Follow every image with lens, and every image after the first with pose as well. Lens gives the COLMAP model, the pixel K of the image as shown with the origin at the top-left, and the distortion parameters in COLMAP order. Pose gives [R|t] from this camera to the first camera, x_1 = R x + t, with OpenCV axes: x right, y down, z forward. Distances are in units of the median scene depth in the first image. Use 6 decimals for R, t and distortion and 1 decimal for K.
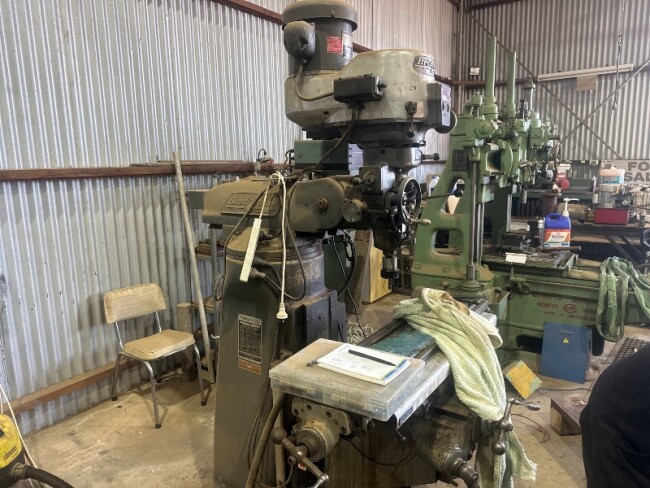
lens RADIAL K [[464.1, 0, 325.0], [0, 464.1, 244.0], [0, 0, 1]] dist [0.030266, -0.042242]
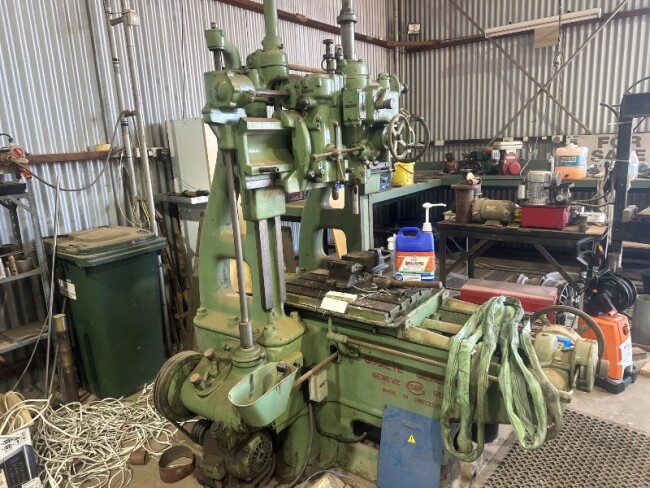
lens RADIAL K [[459.9, 0, 325.0], [0, 459.9, 244.0], [0, 0, 1]] dist [0.129227, -0.157200]
pose [[0.999710, -0.018300, -0.015672, 0.378901], [0.018926, 0.998990, 0.040764, -0.069427], [0.014910, -0.041048, 0.999046, 0.357328]]
